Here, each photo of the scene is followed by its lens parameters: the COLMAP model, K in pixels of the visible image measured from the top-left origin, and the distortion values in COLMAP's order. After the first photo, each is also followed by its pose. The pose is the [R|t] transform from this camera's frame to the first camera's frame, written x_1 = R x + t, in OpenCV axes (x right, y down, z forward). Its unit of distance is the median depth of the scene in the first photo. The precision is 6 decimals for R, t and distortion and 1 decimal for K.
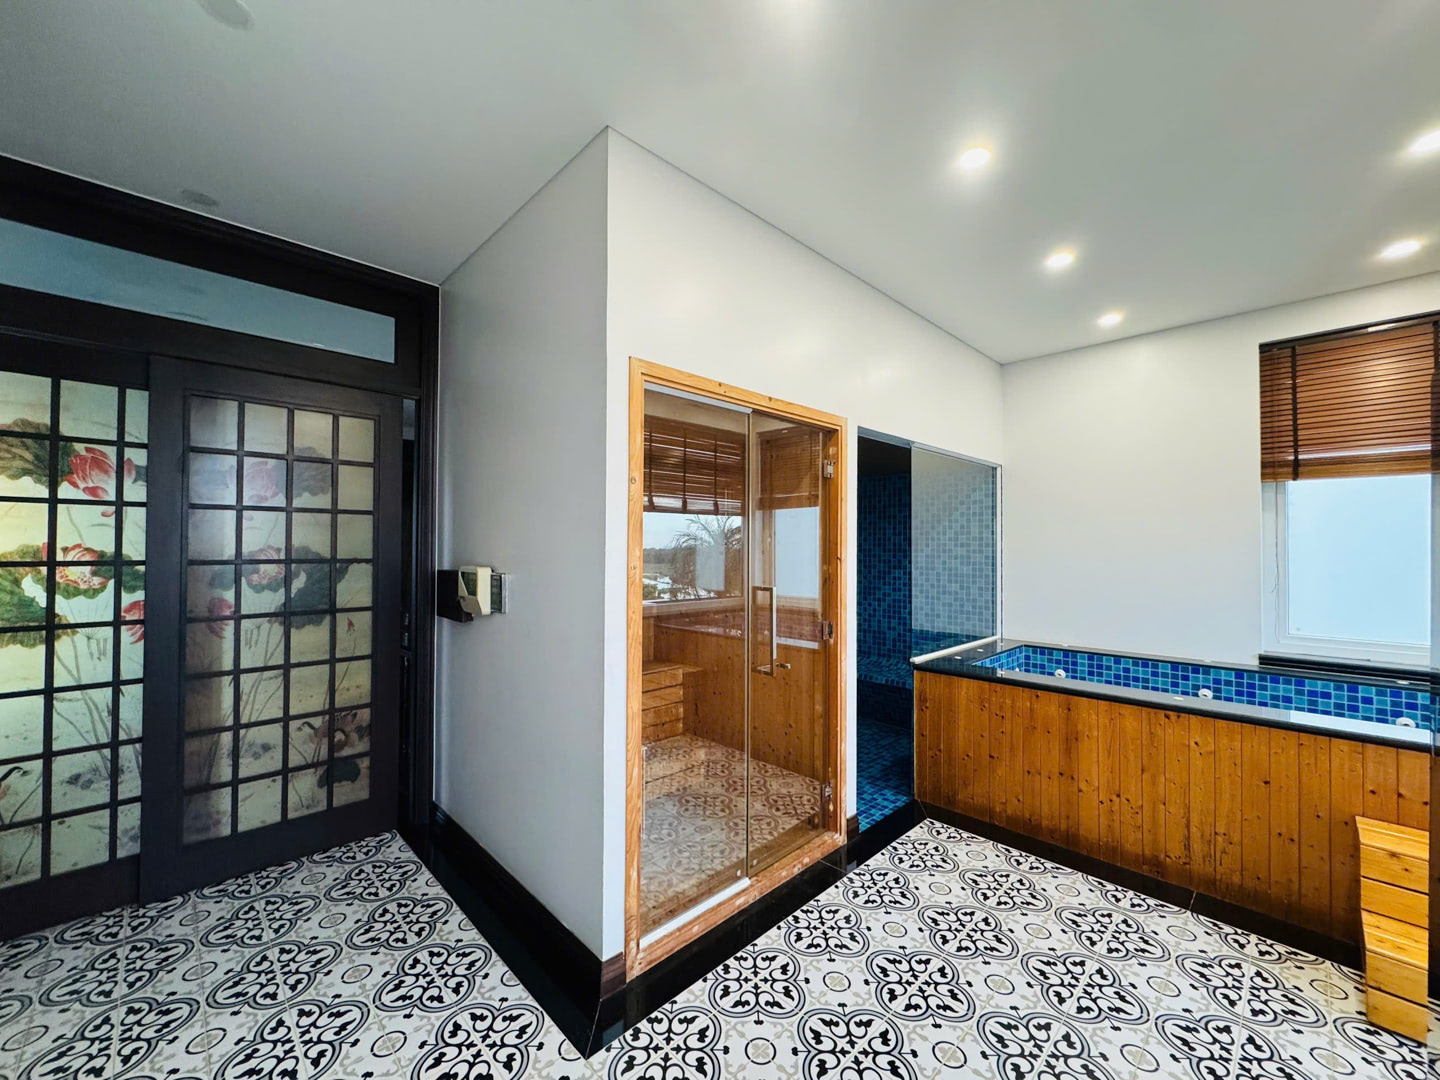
lens RADIAL K [[574.5, 0, 719.5], [0, 574.5, 540.6], [0, 0, 1]] dist [-0.002870, 0.000713]
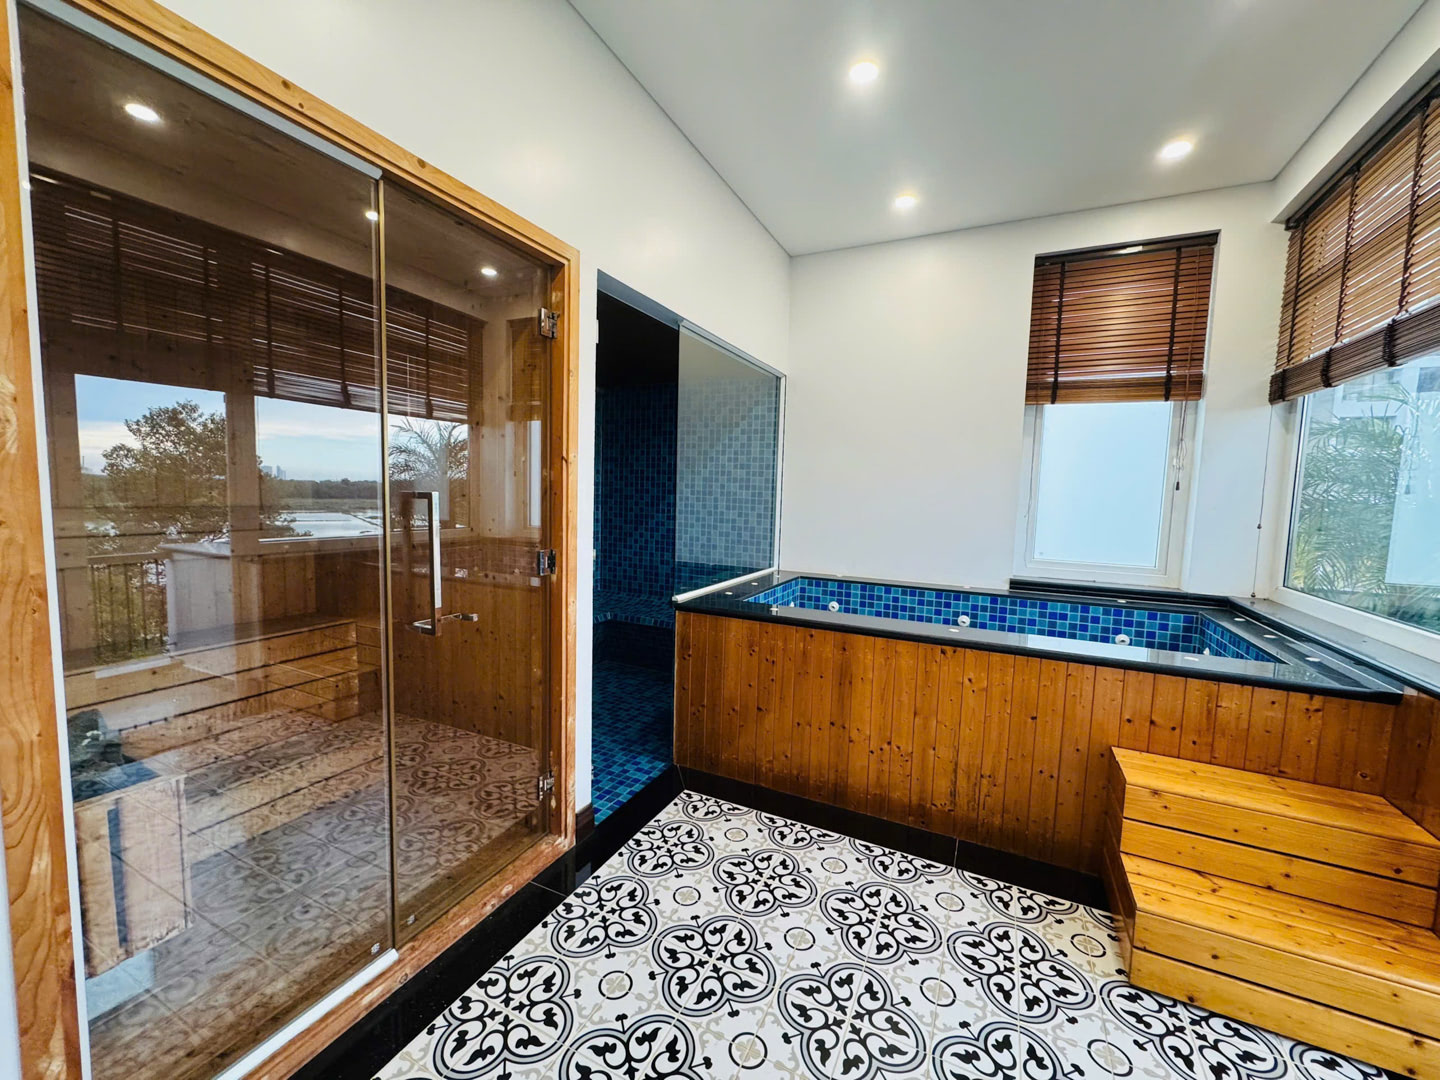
lens RADIAL K [[574.5, 0, 720.3], [0, 574.5, 539.1], [0, 0, 1]] dist [-0.002870, 0.000713]
pose [[0.941581, -0.005634, 0.336739, 0.146473], [-0.028592, 0.994913, 0.096596, 0.053376], [-0.335570, -0.100581, 0.936630, 0.272695]]
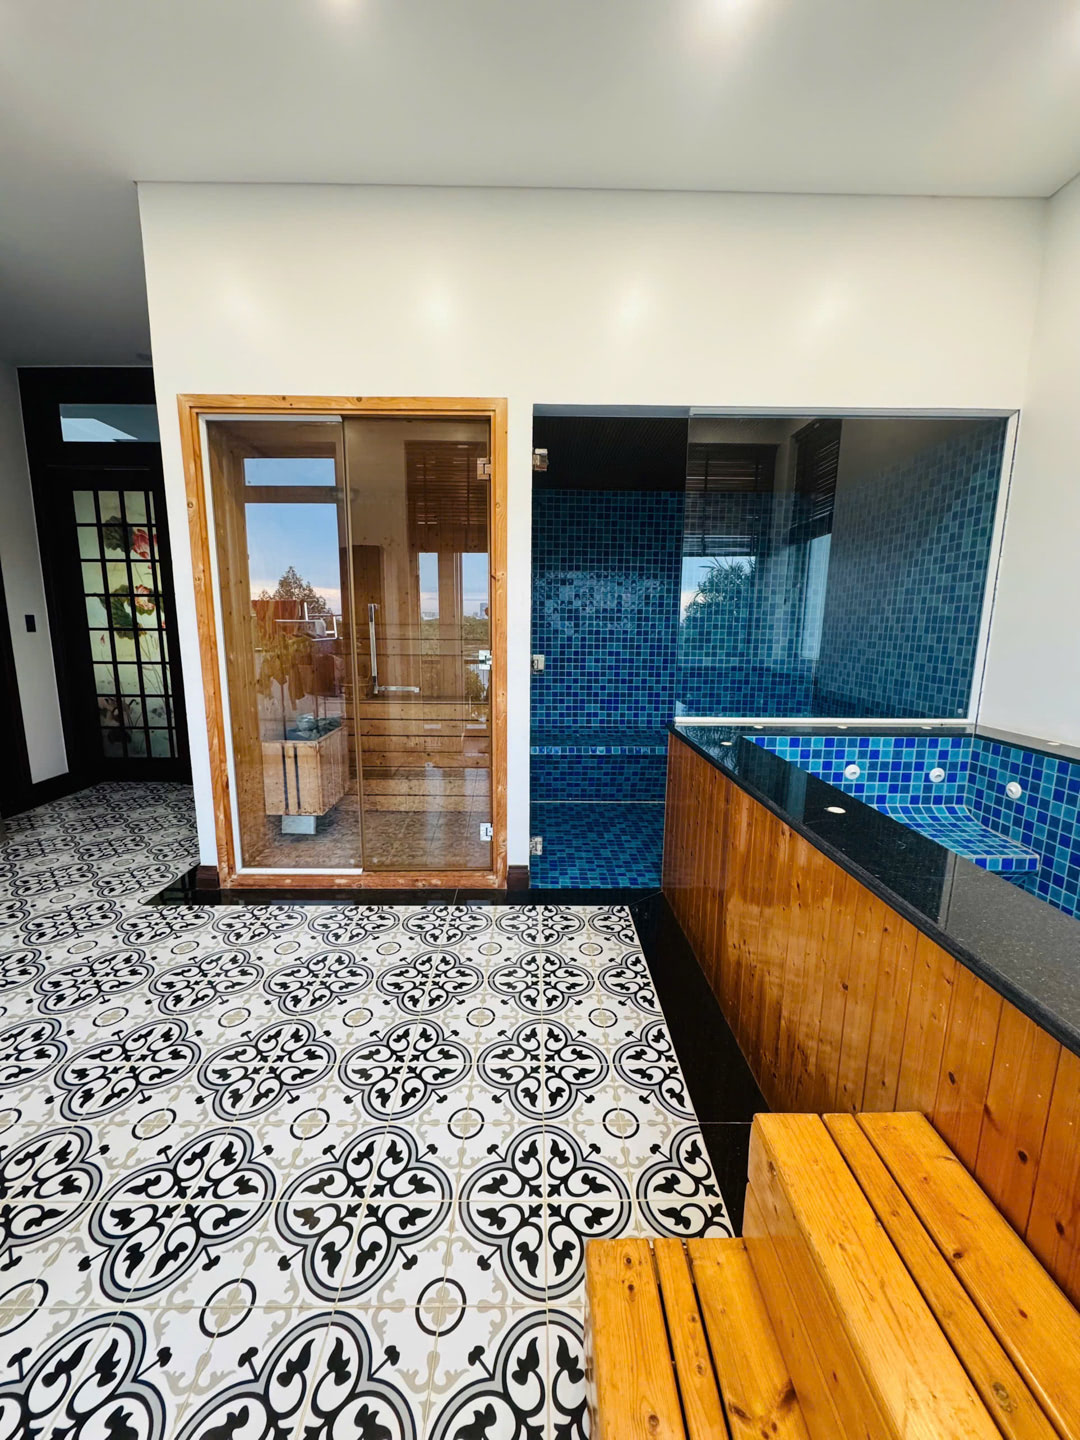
lens RADIAL K [[574.5, 0, 540.1], [0, 574.5, 719.3], [0, 0, 1]] dist [-0.002870, 0.000713]
pose [[0.723446, 0.116809, -0.680428, 0.842380], [0.003737, 0.984906, 0.173052, 0.089792], [0.690371, -0.127736, 0.712089, 0.396112]]
